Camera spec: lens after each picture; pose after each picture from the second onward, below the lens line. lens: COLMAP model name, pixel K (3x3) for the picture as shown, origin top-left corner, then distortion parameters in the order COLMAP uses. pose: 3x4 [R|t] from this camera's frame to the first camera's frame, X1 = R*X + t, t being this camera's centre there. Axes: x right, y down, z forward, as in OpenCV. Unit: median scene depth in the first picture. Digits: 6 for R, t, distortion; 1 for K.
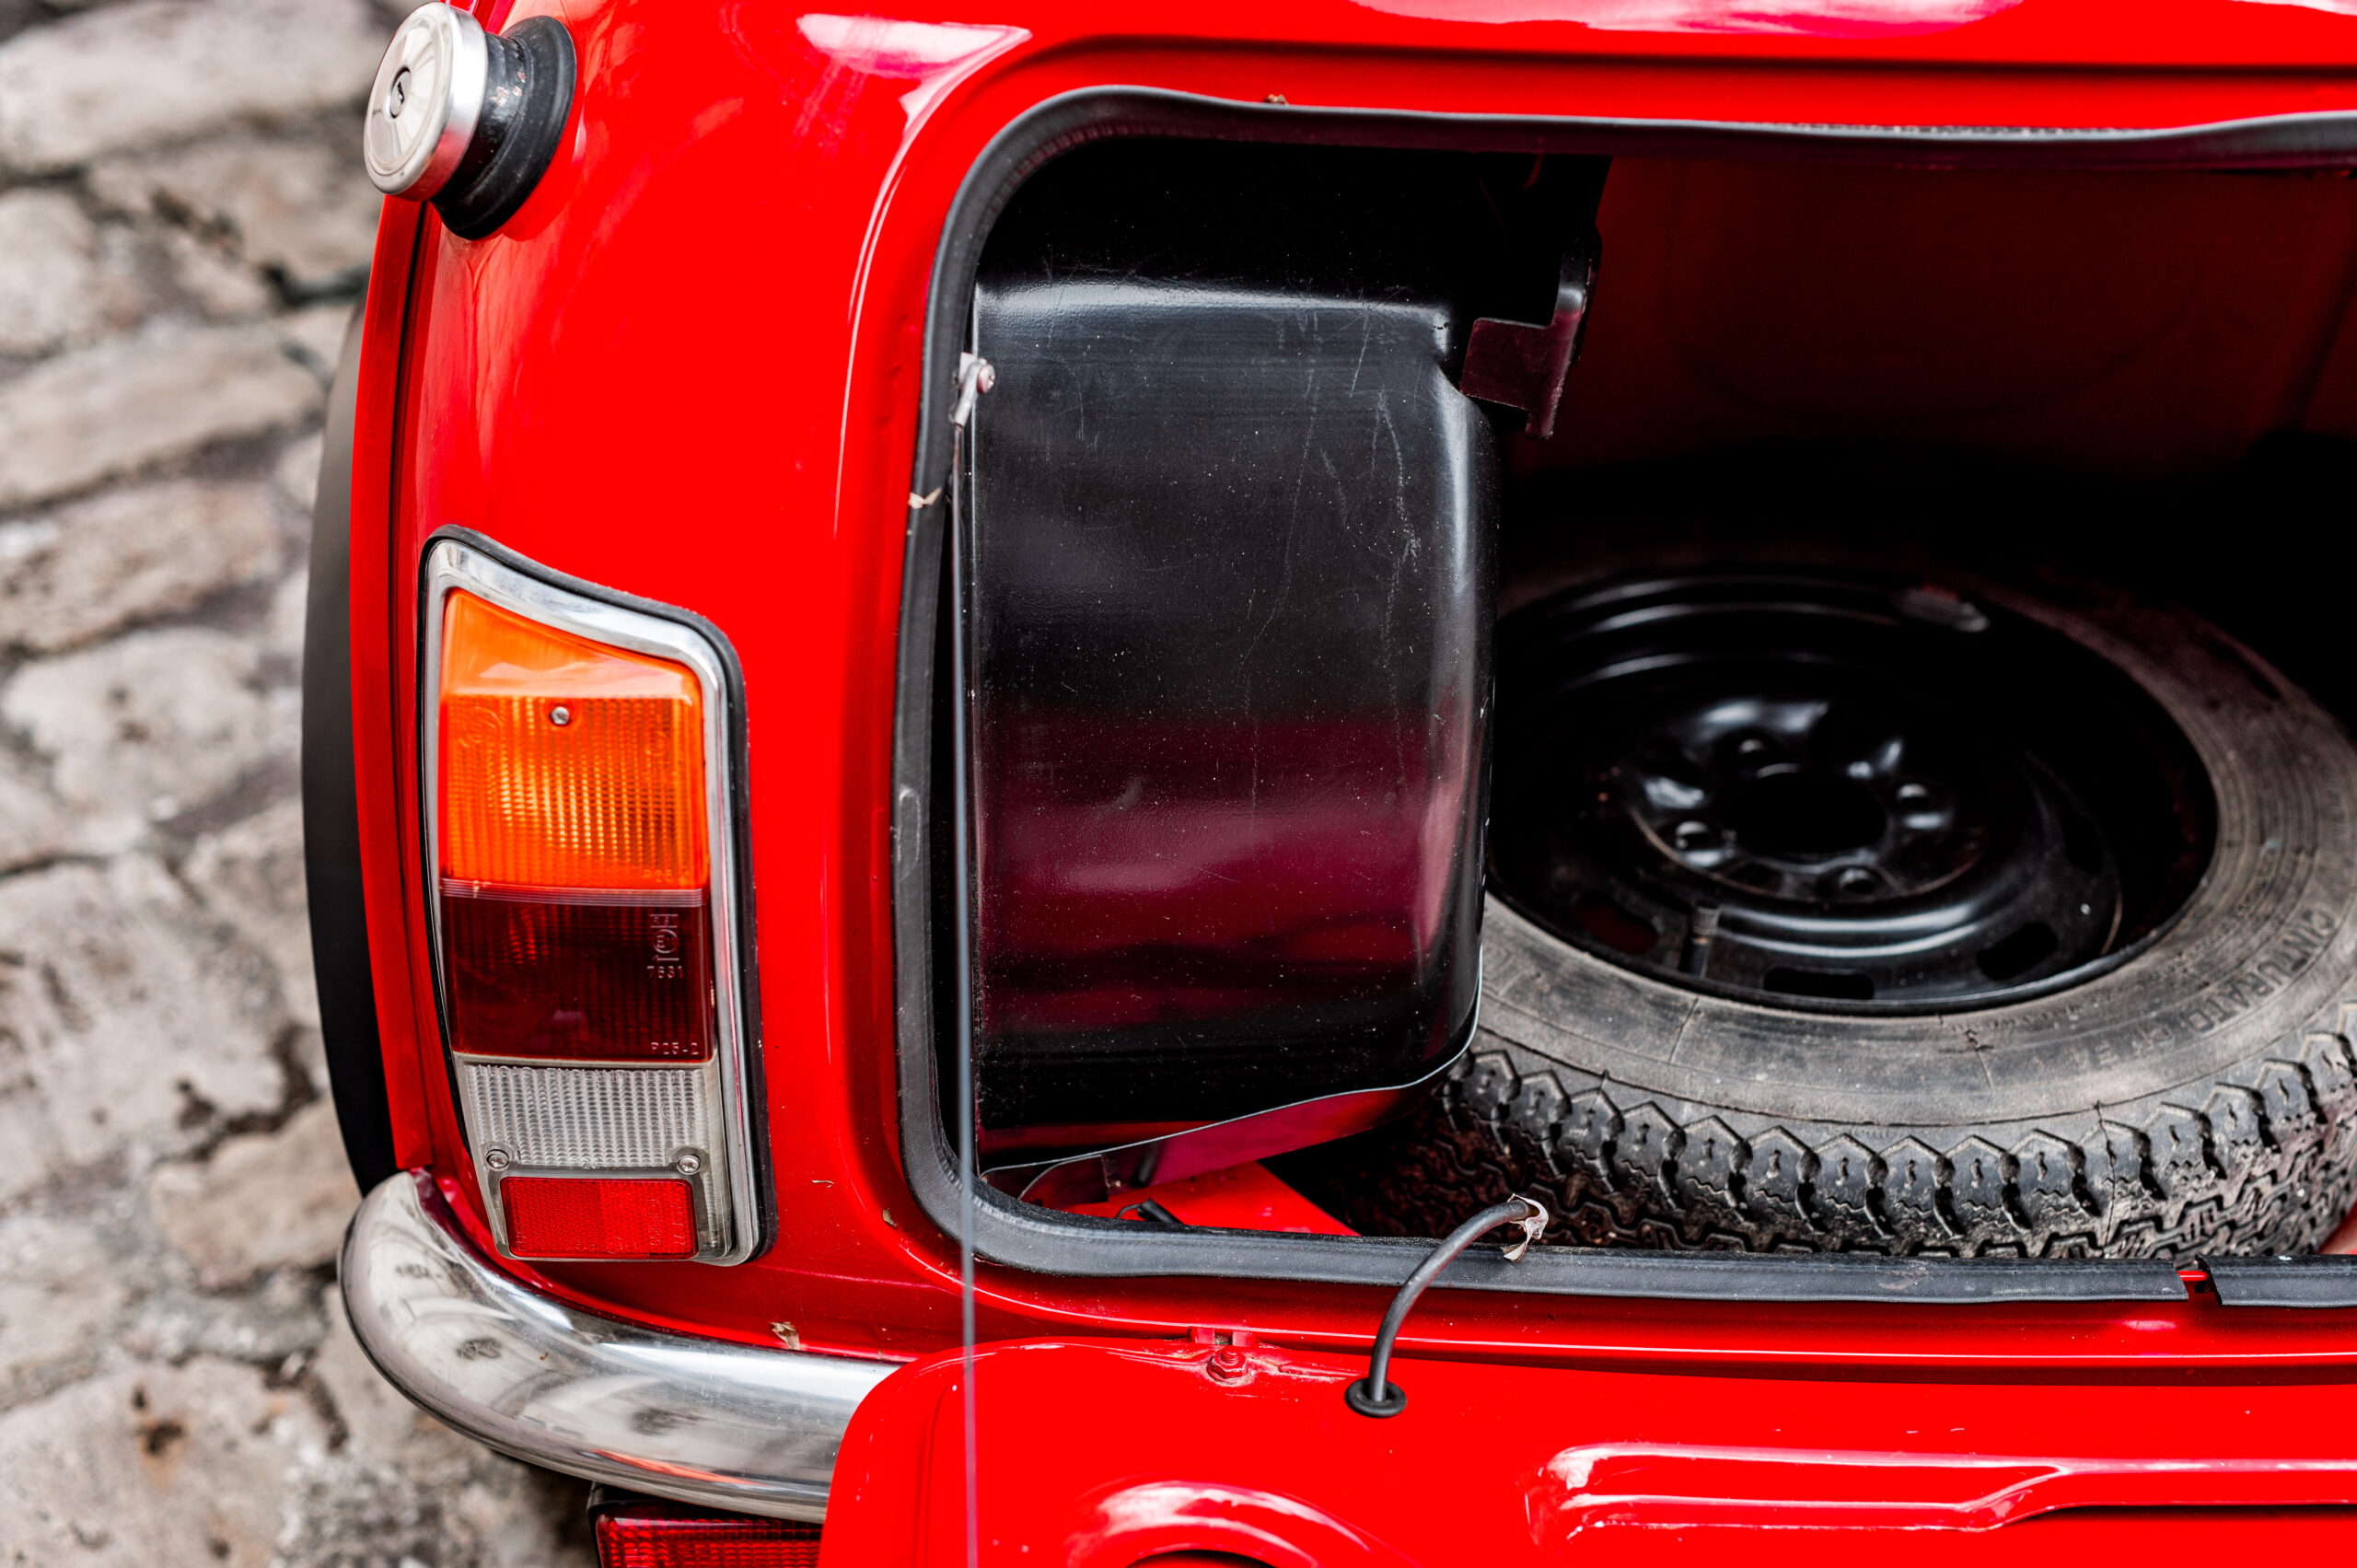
lens RADIAL K [[3387.1, 0, 1178.5], [0, 3387.1, 784.0], [0, 0, 1]] dist [-0.022428, 0.072391]
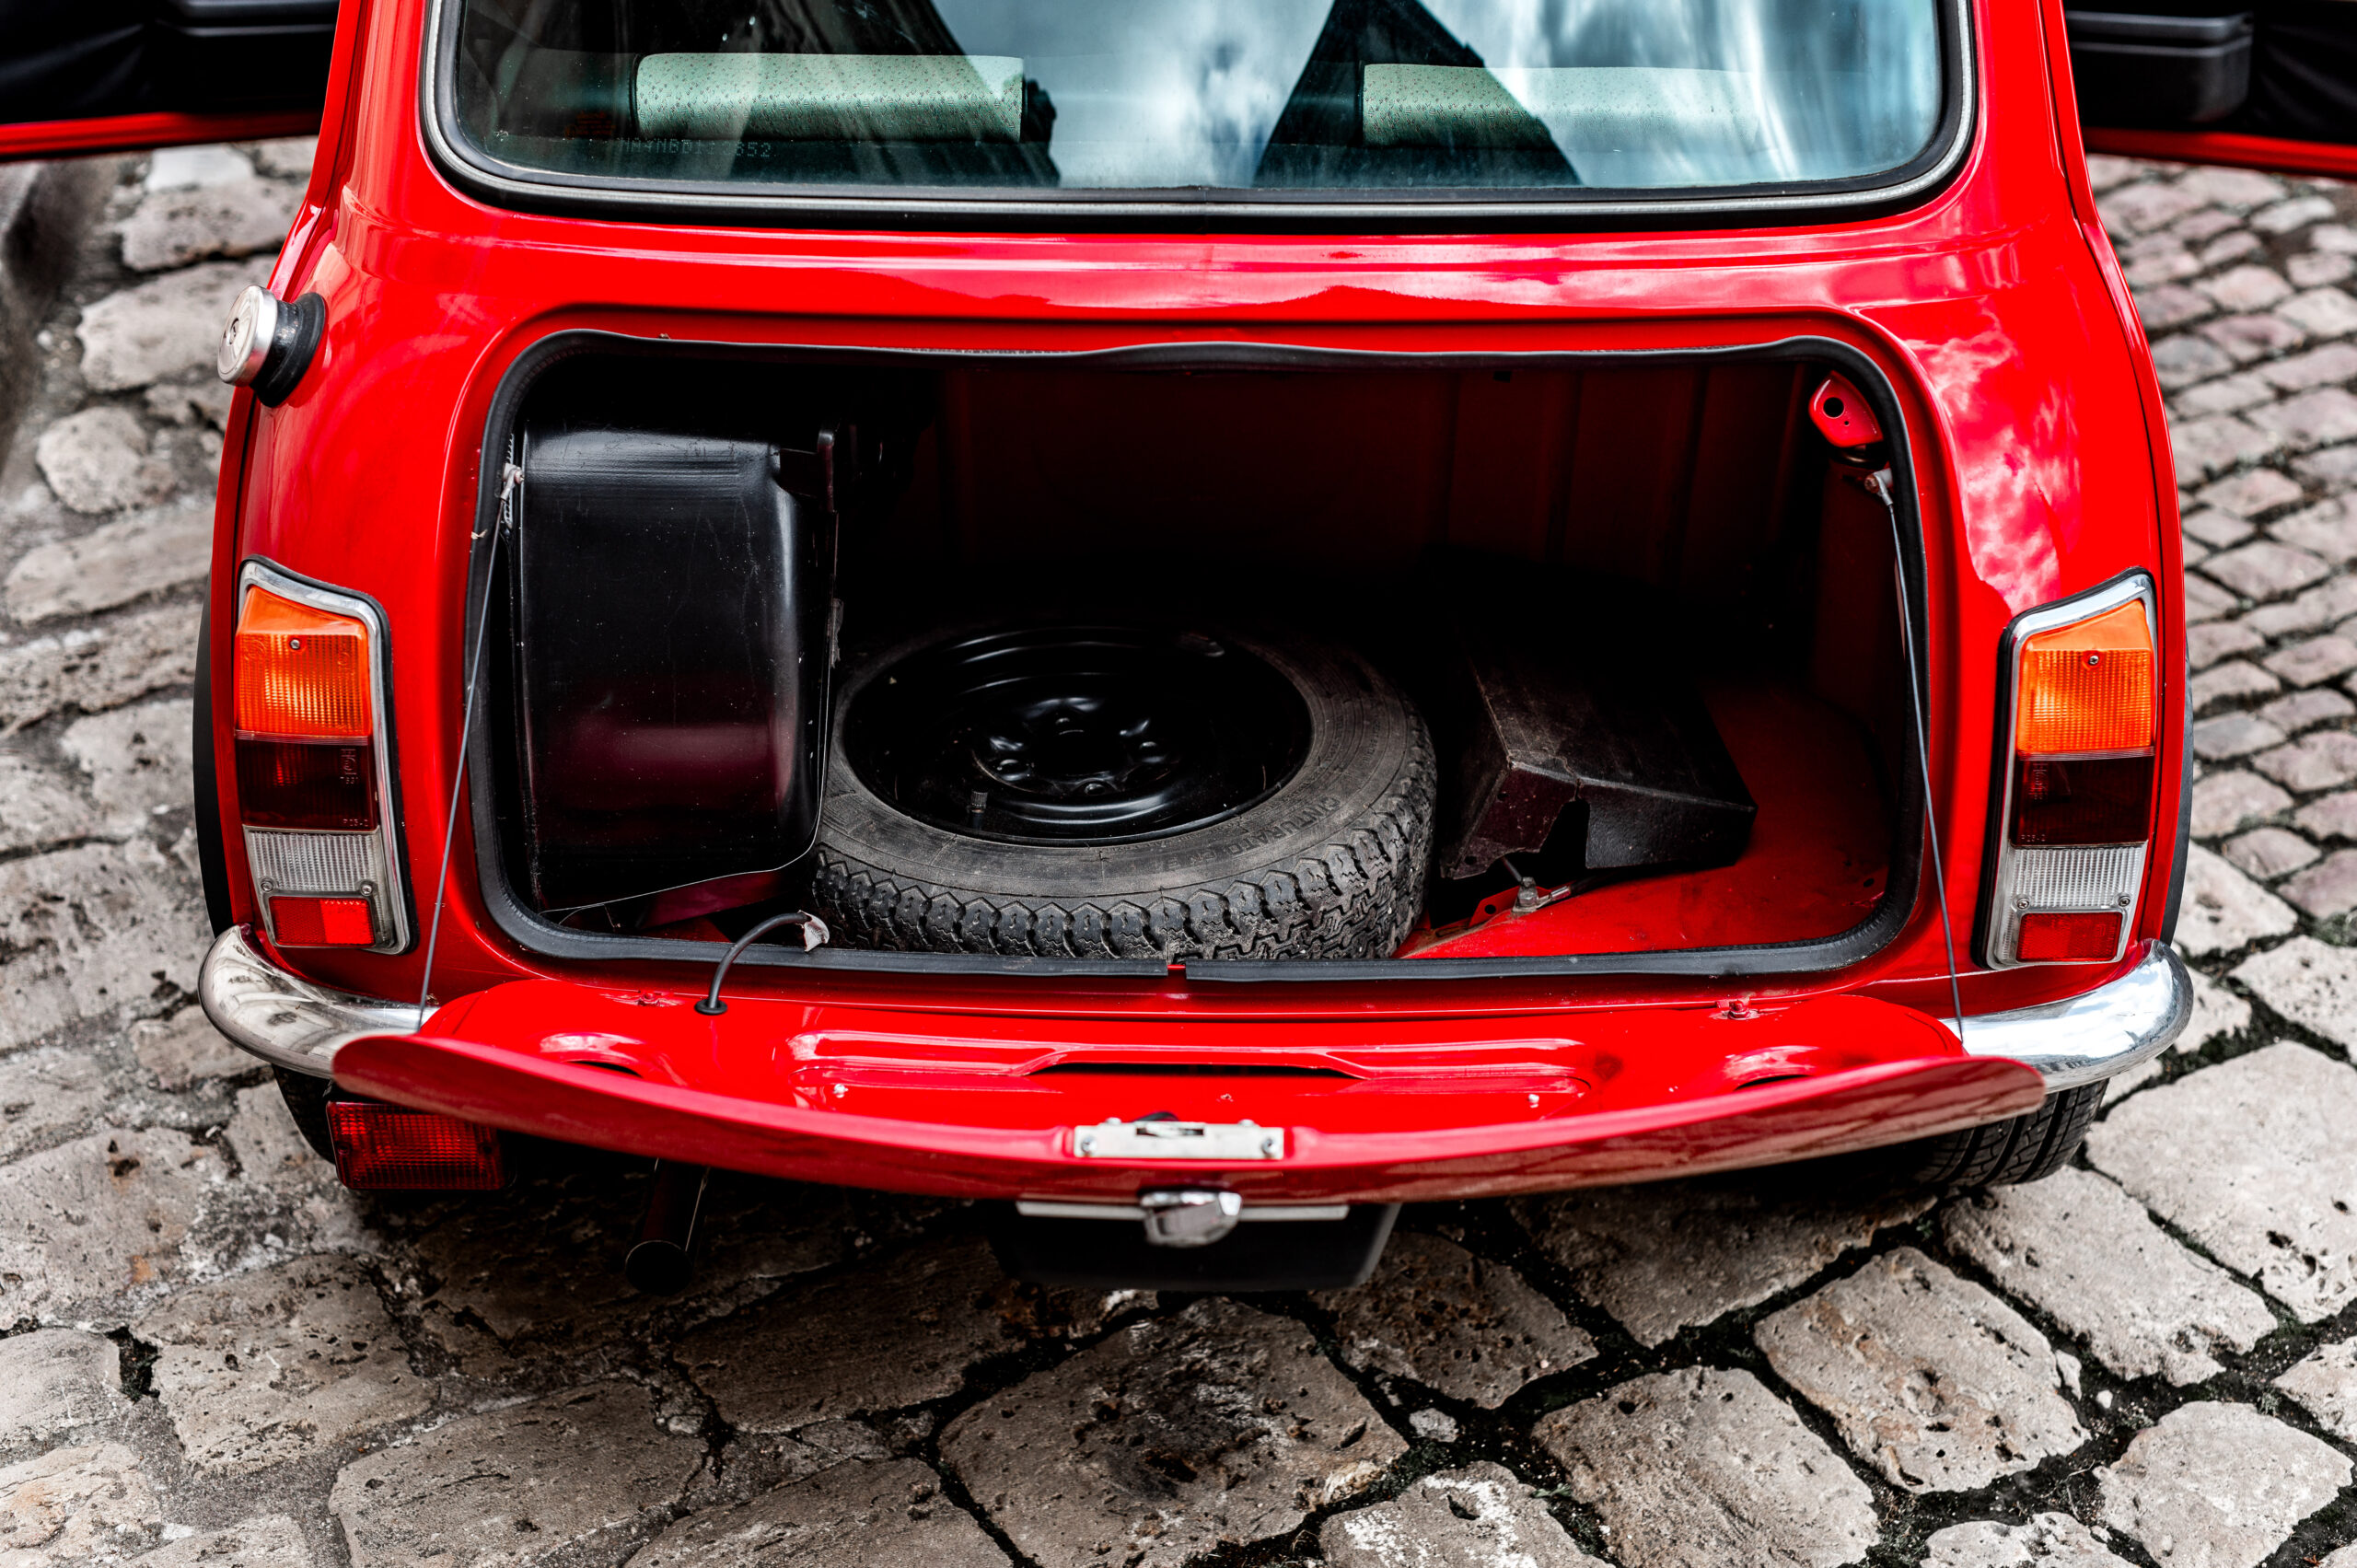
lens RADIAL K [[3417.2, 0, 1184.8], [0, 3417.2, 742.4], [0, 0, 1]] dist [-0.005478, 0.010866]
pose [[0.999193, 0.008250, -0.039322, 0.344726], [-0.011599, 0.996252, -0.085720, 0.167995], [0.038468, 0.086107, 0.995543, -0.794535]]
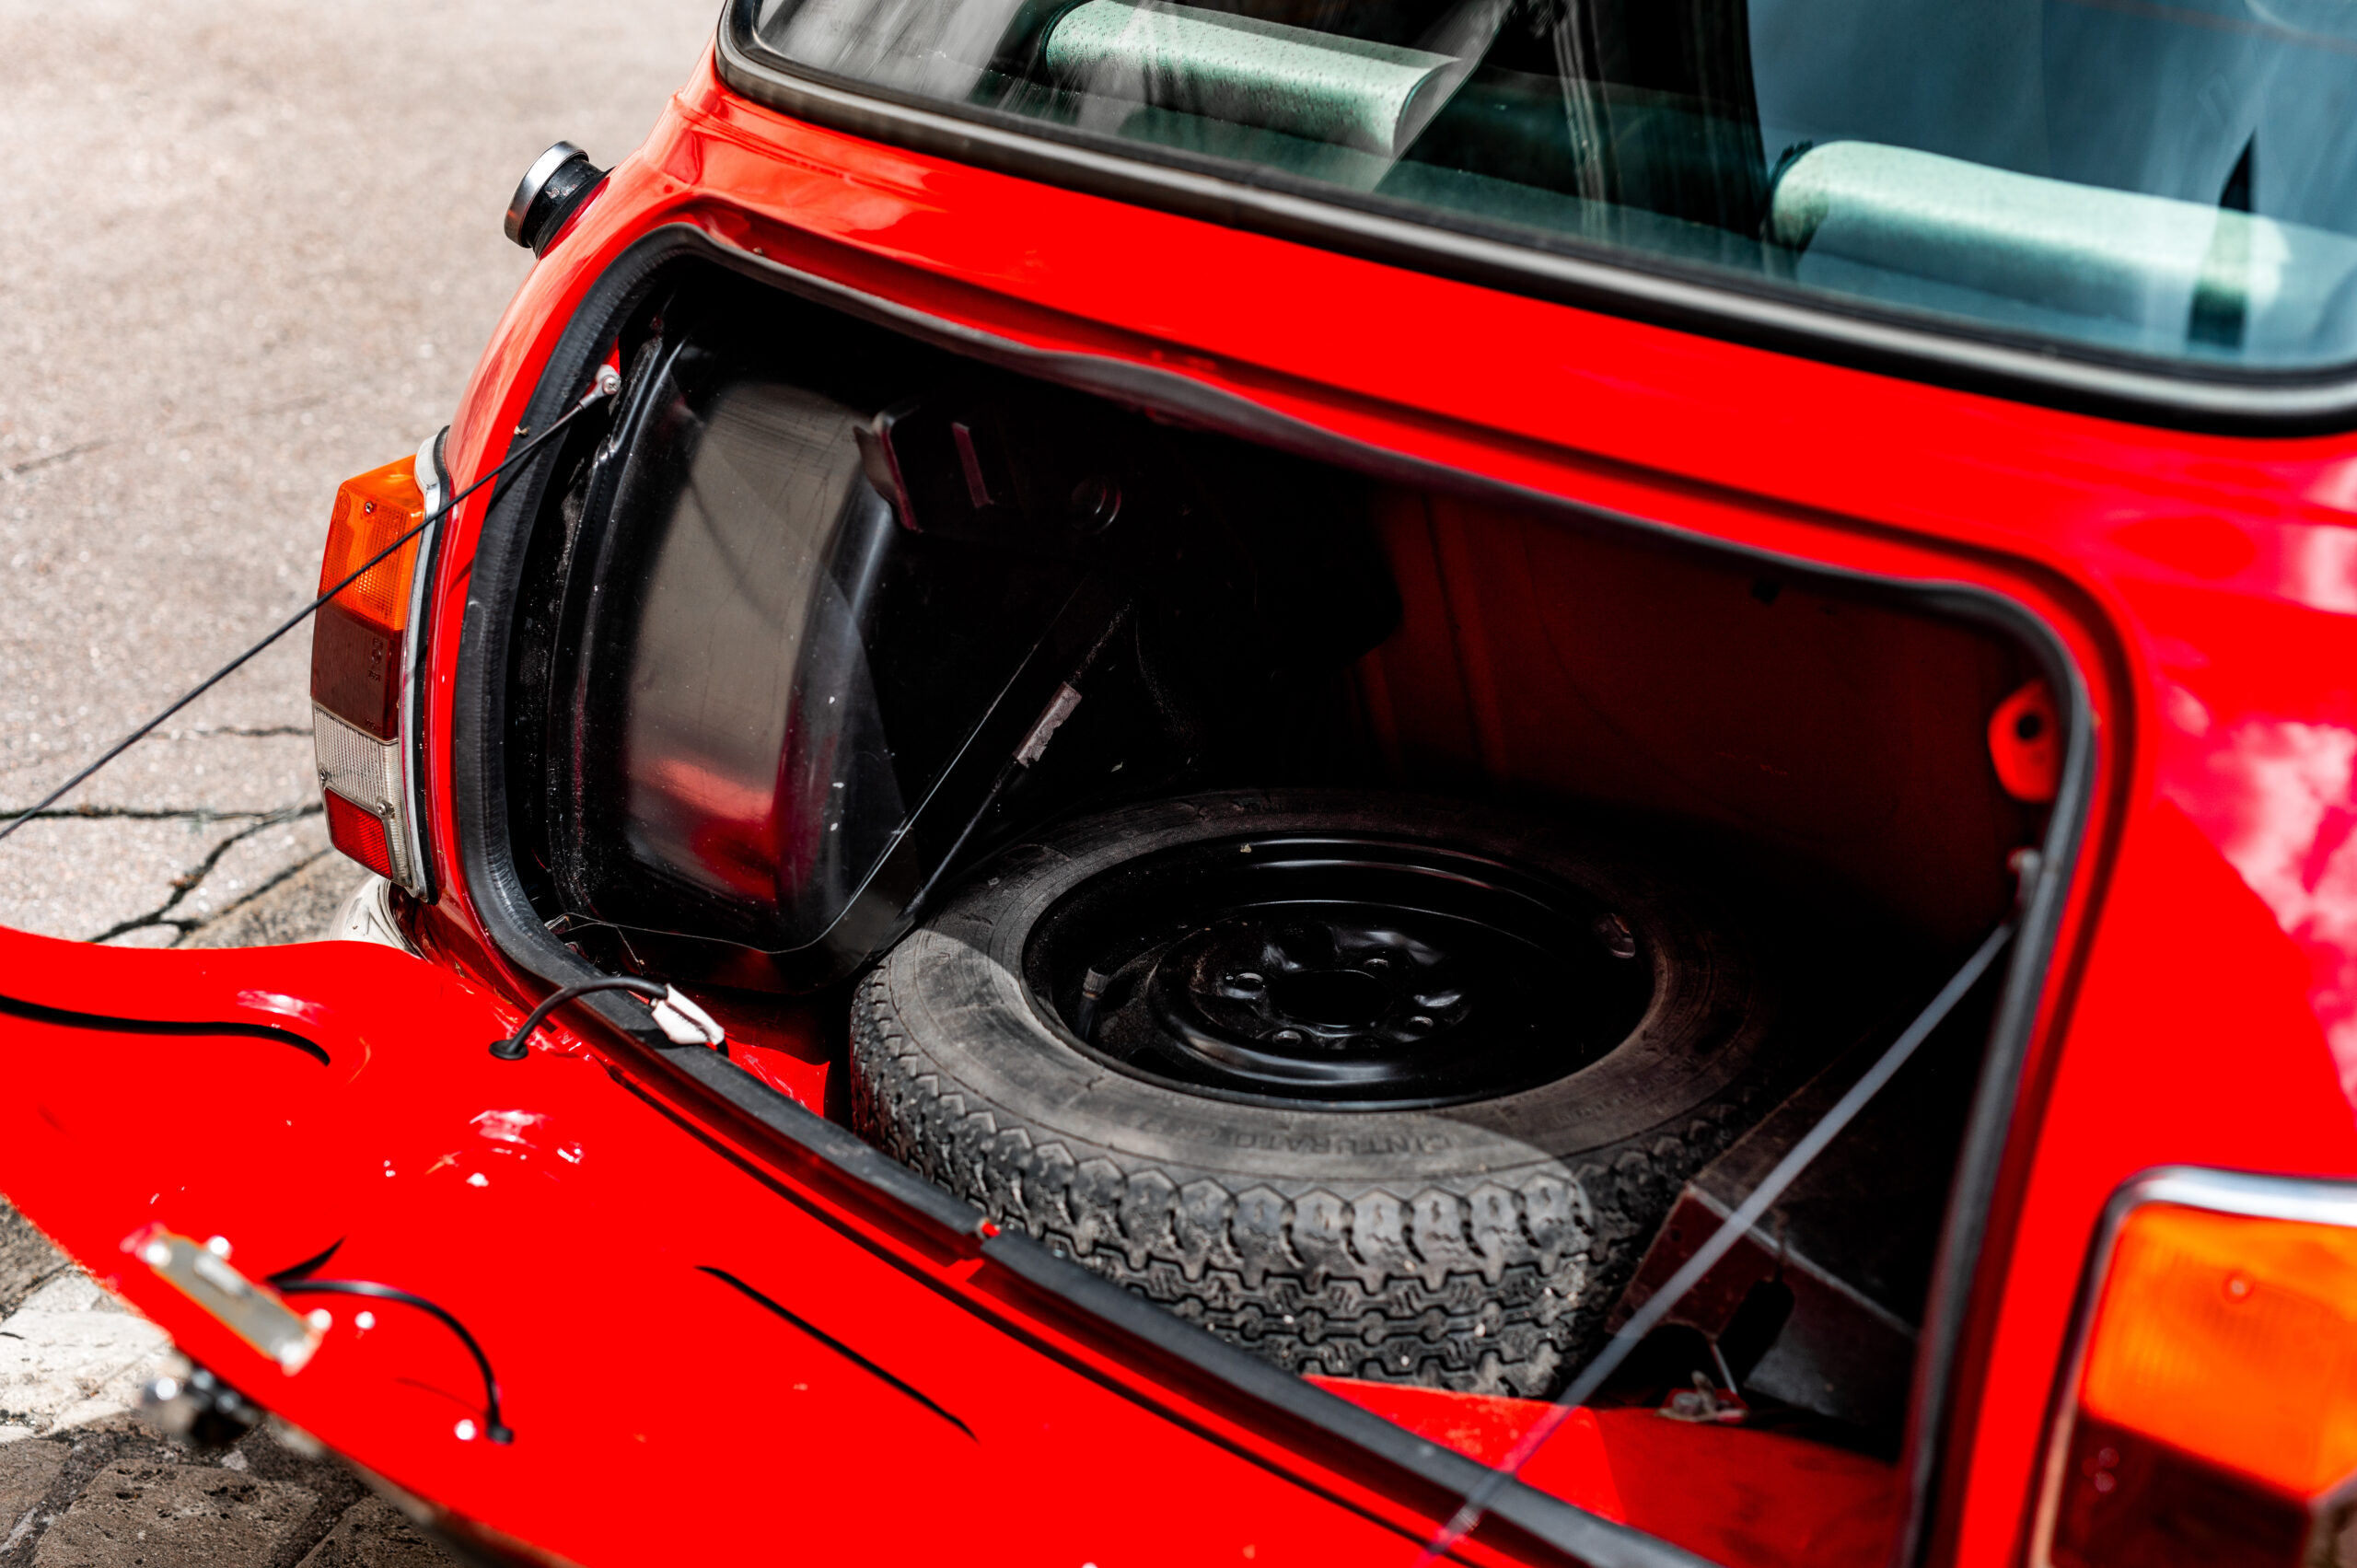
lens RADIAL K [[3417.2, 0, 1184.8], [0, 3417.2, 742.4], [0, 0, 1]] dist [-0.005478, 0.010866]
pose [[0.679794, 0.264090, -0.684205, 1.110502], [-0.400669, 0.915124, -0.044866, 0.000837], [0.614284, 0.304639, 0.727908, 0.018496]]
